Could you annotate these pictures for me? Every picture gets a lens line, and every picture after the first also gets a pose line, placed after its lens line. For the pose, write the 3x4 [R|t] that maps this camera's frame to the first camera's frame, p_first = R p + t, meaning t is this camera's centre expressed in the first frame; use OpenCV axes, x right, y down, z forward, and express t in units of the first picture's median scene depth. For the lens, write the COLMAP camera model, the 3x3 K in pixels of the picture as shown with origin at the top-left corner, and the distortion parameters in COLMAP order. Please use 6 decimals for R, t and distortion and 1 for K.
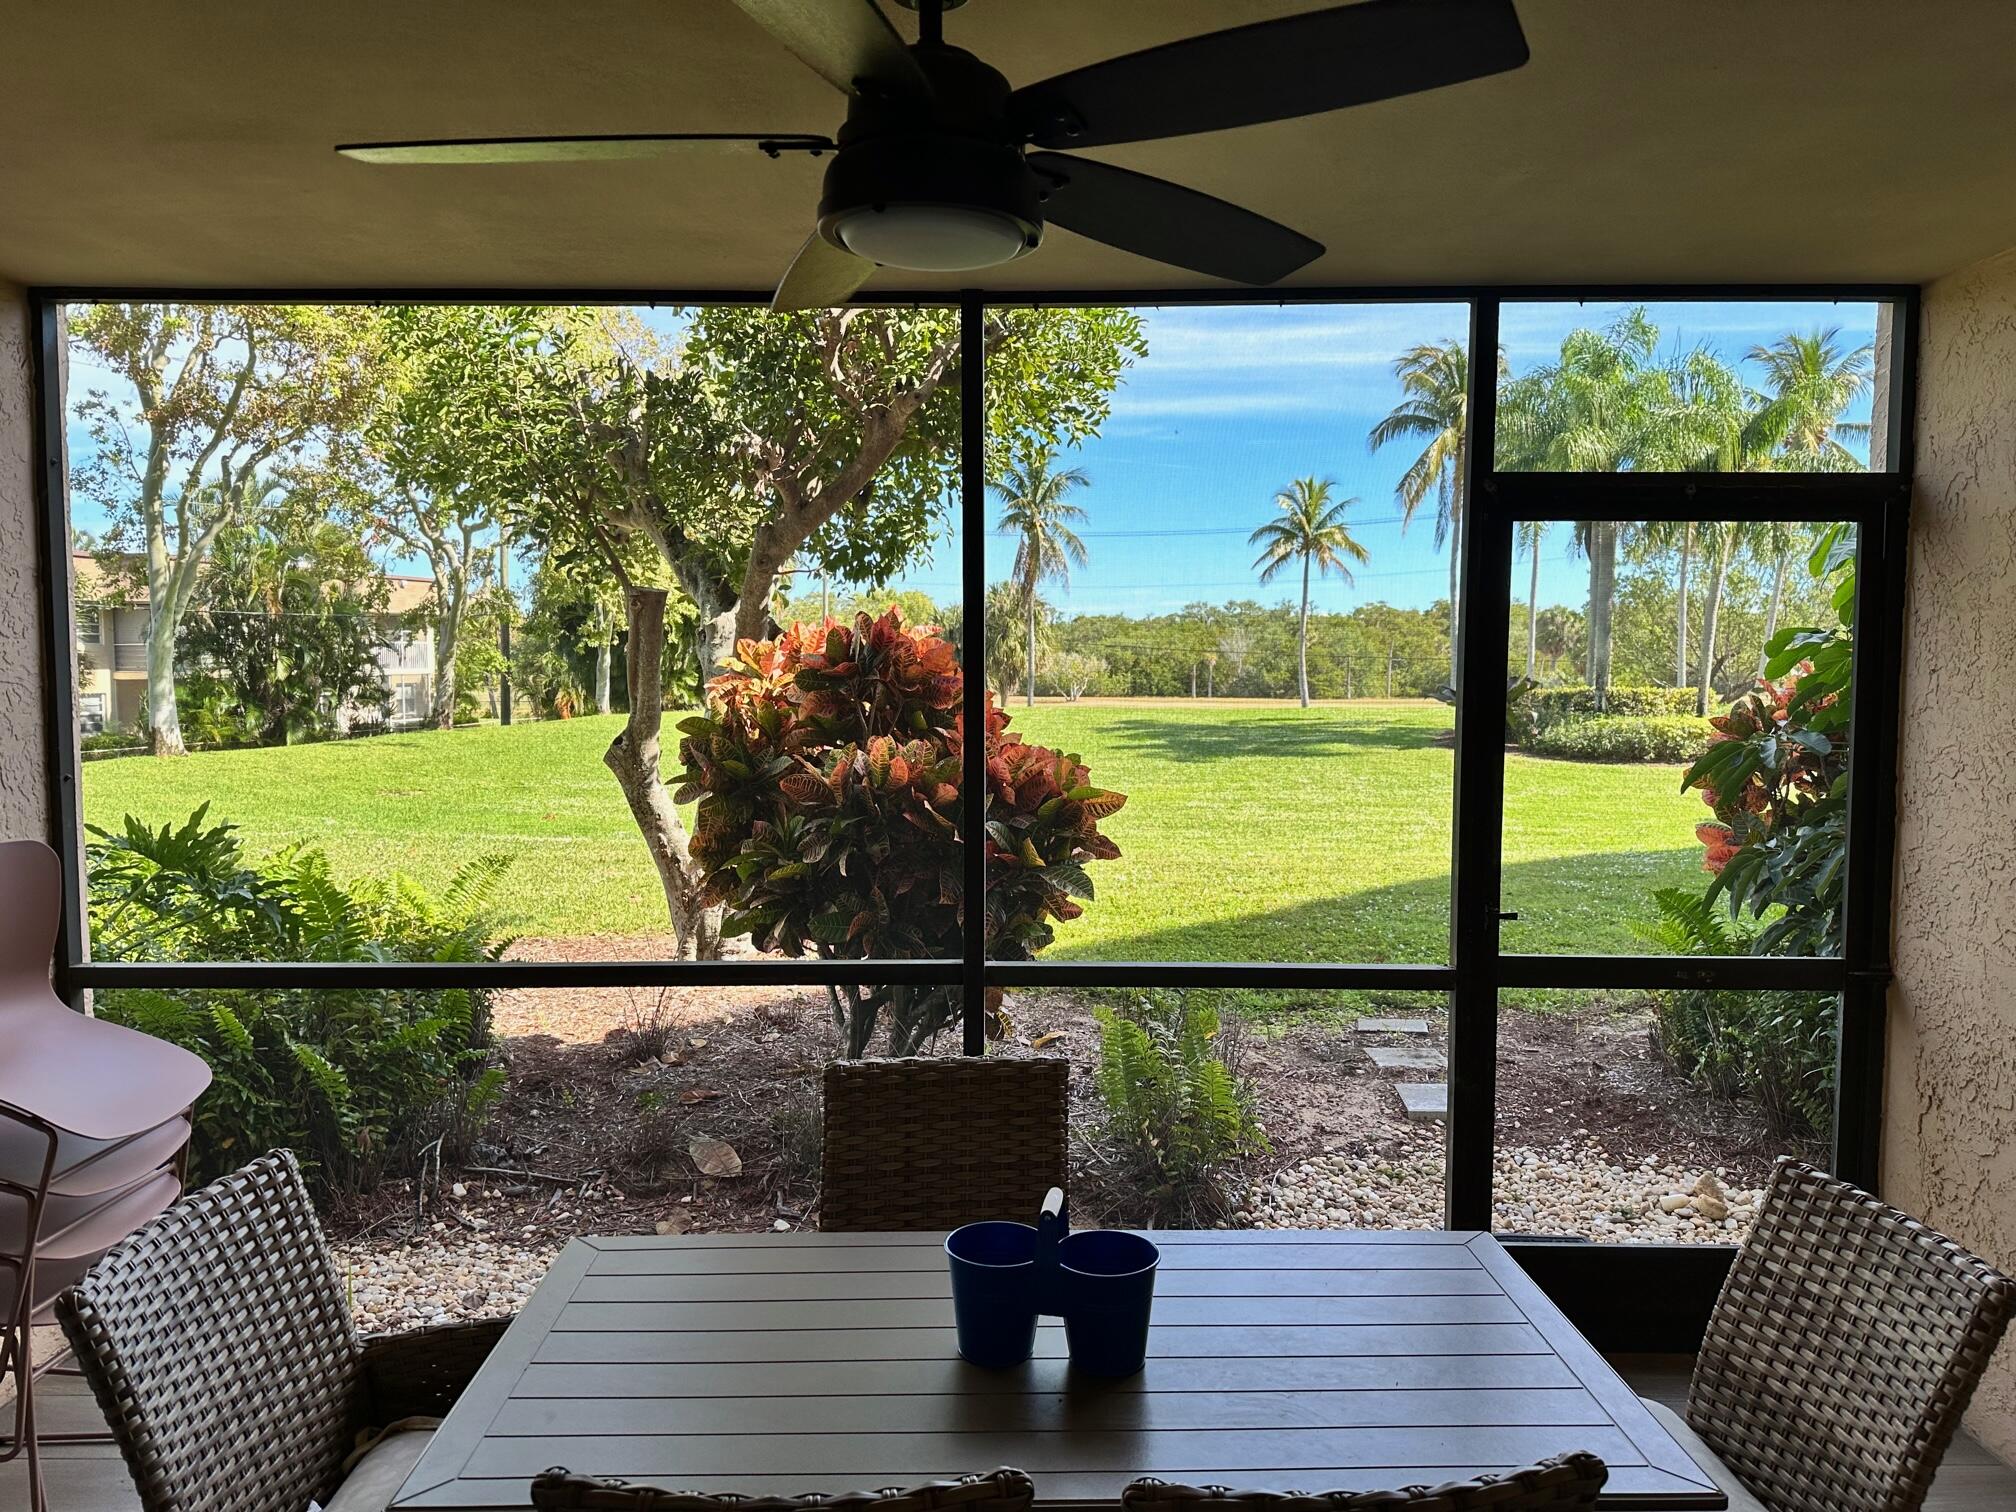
lens RADIAL K [[1392.7, 0, 1008.0], [0, 1392.7, 756.0], [0, 0, 1]] dist [0.143941, -0.263036]
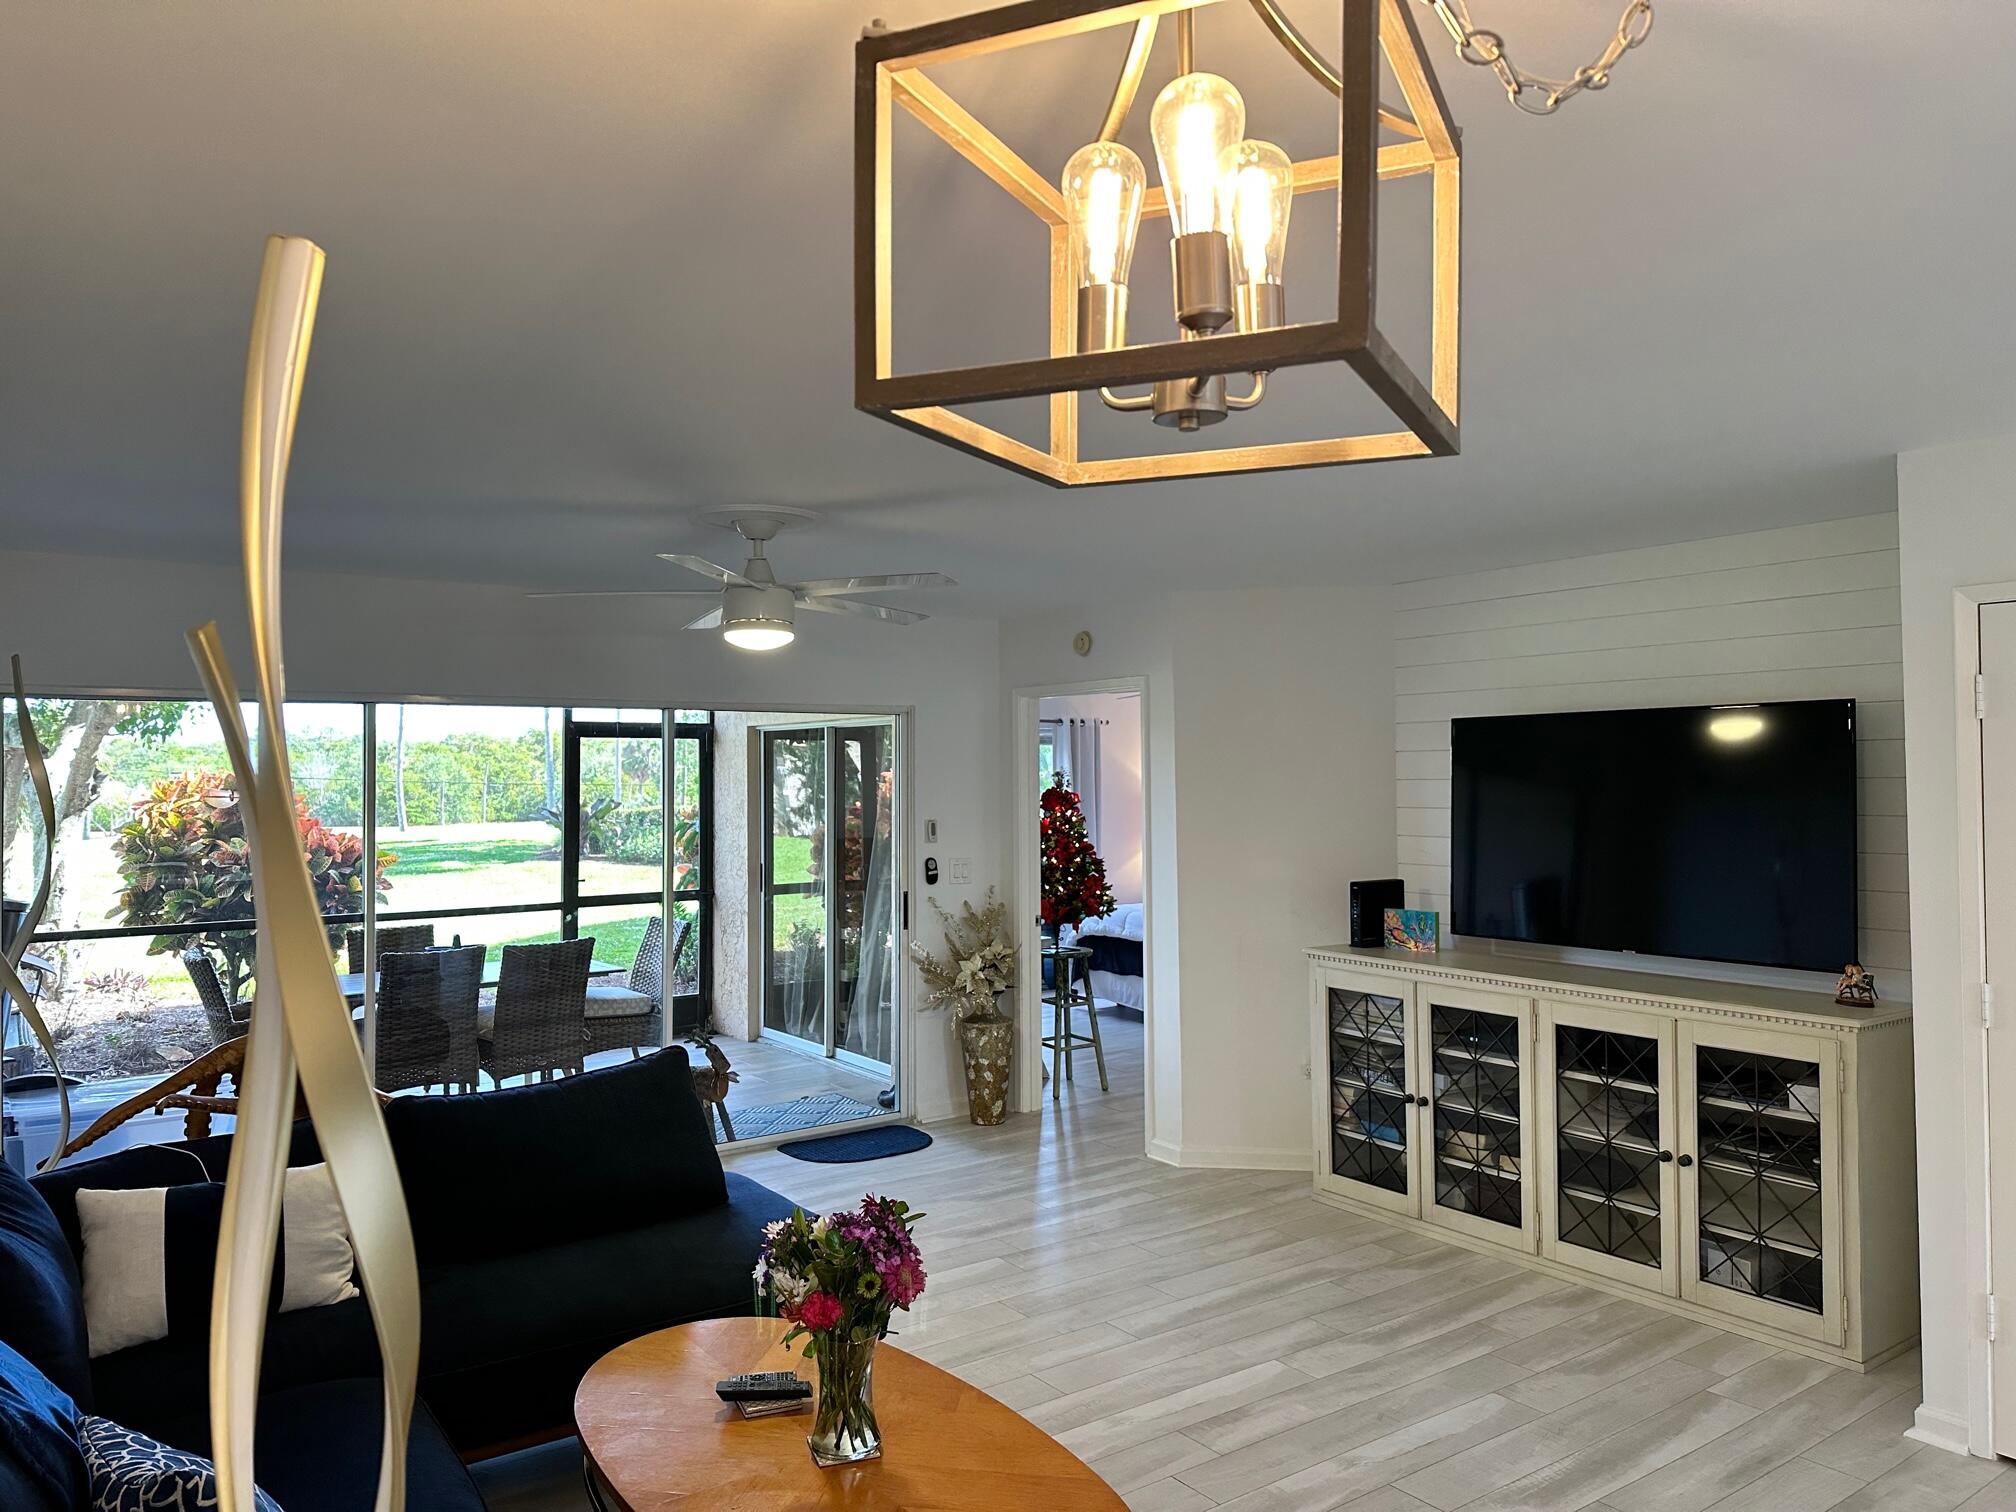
lens RADIAL K [[1391.4, 0, 1000.8], [0, 1391.4, 732.6], [0, 0, 1]] dist [0.142136, -0.255128]
pose [[0.815628, 0.009171, 0.578504, -0.043878], [0.051416, 0.994769, -0.088262, 0.008514], [-0.576288, 0.101734, 0.810890, -0.132849]]
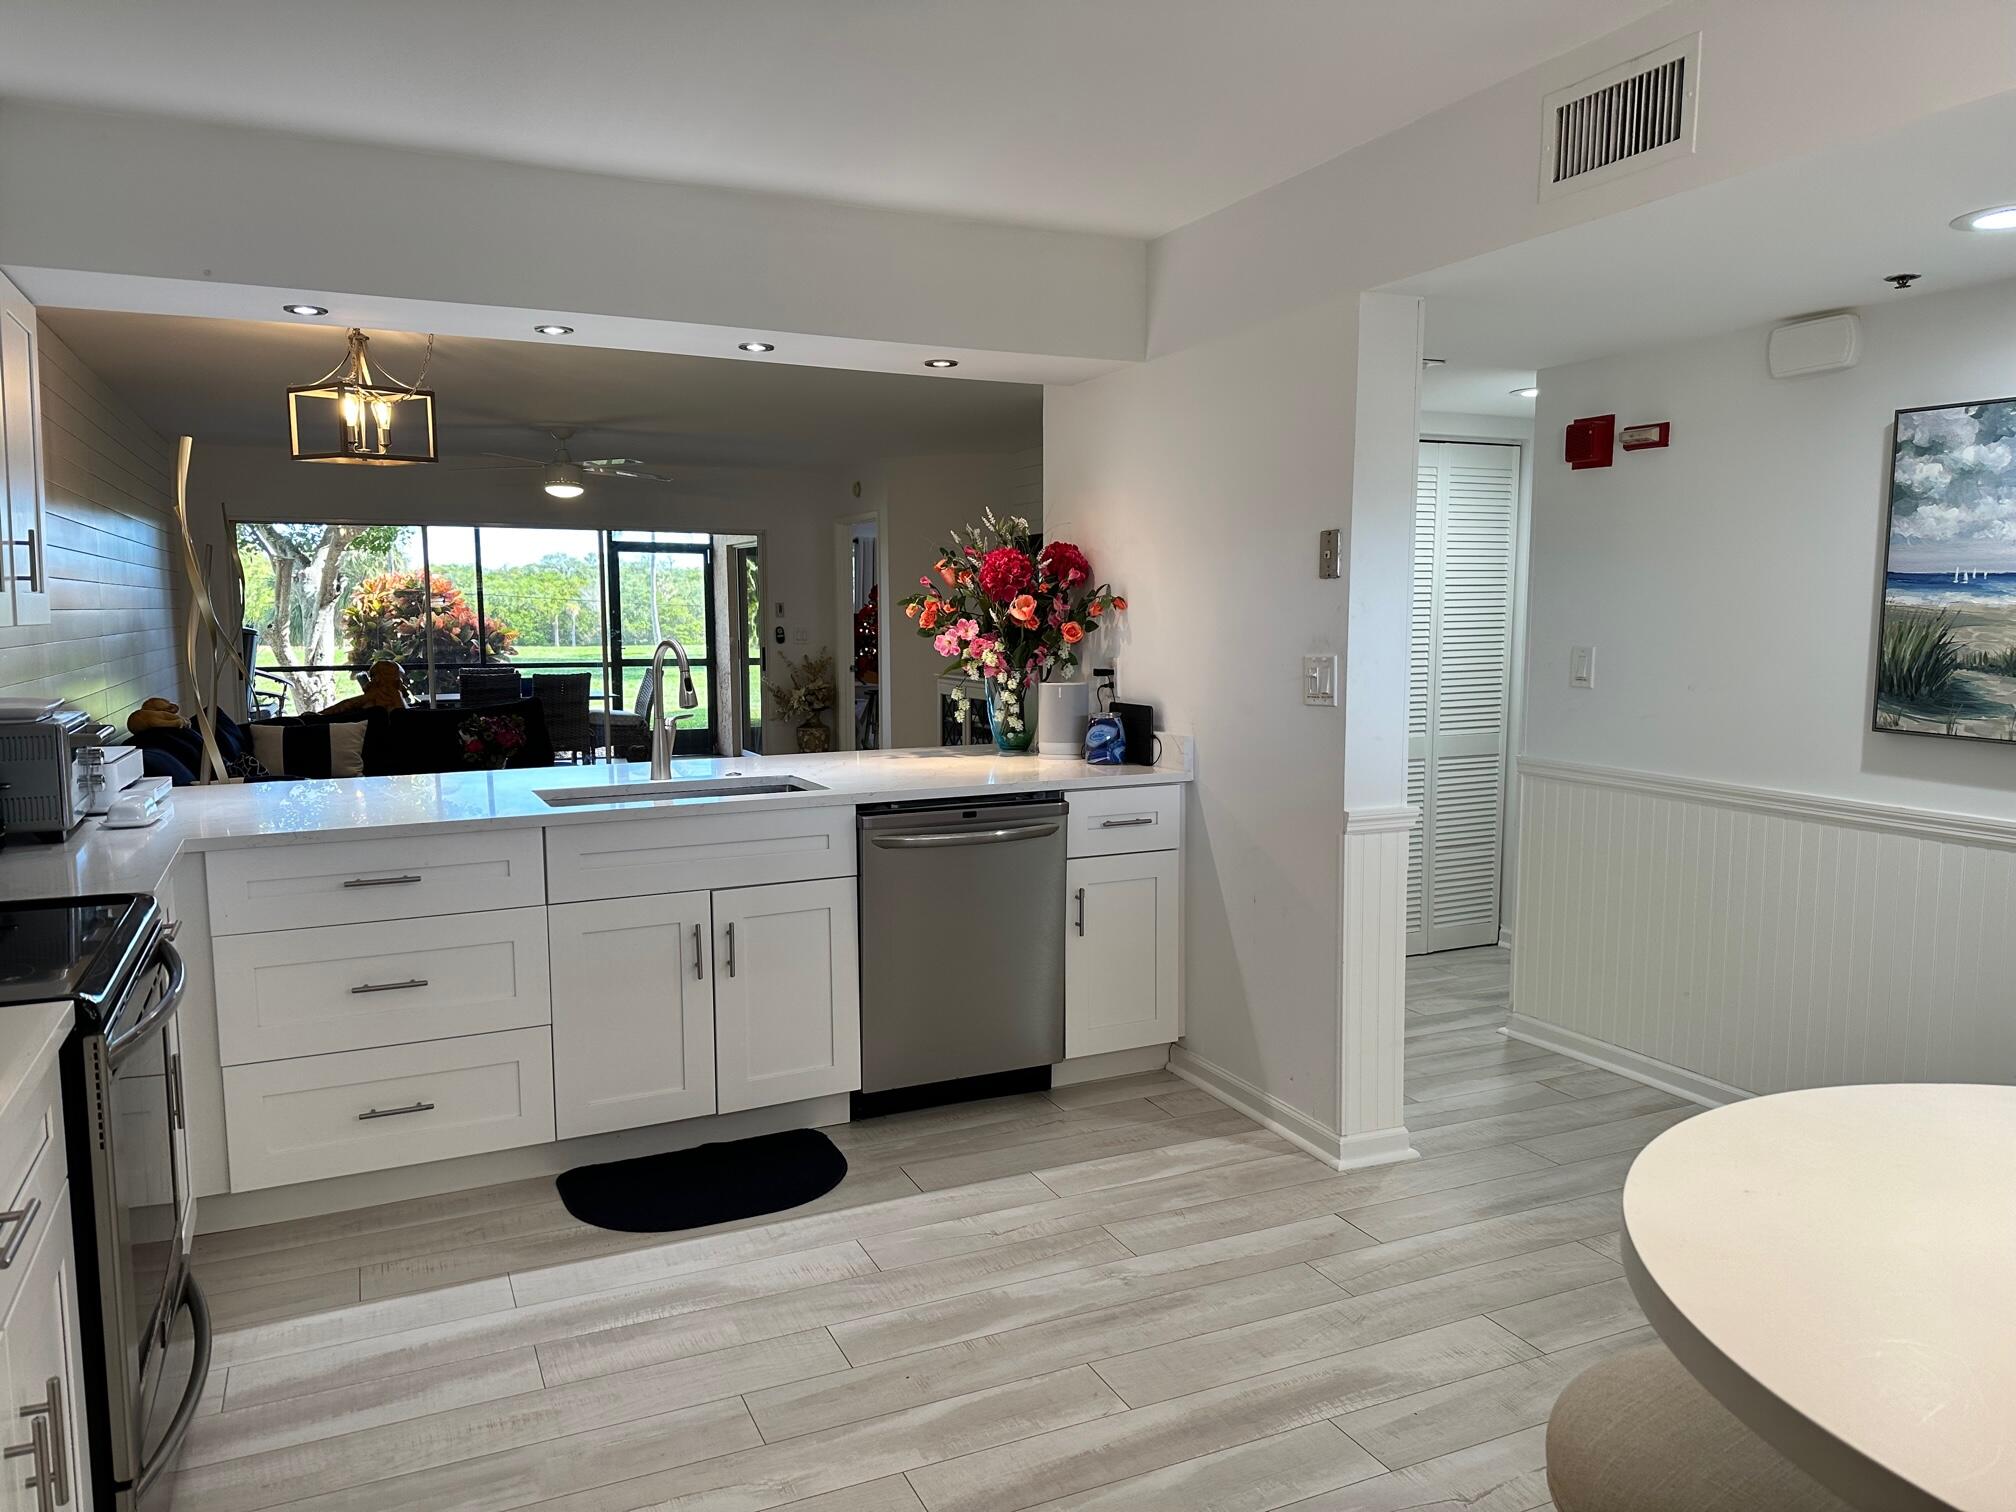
lens RADIAL K [[1392.7, 0, 1008.0], [0, 1392.7, 756.0], [0, 0, 1]] dist [0.143941, -0.263036]
pose [[0.905081, -0.045661, 0.422781, -0.029570], [0.031807, 0.998702, 0.039770, 0.023045], [-0.424048, -0.022548, 0.905359, -0.247505]]
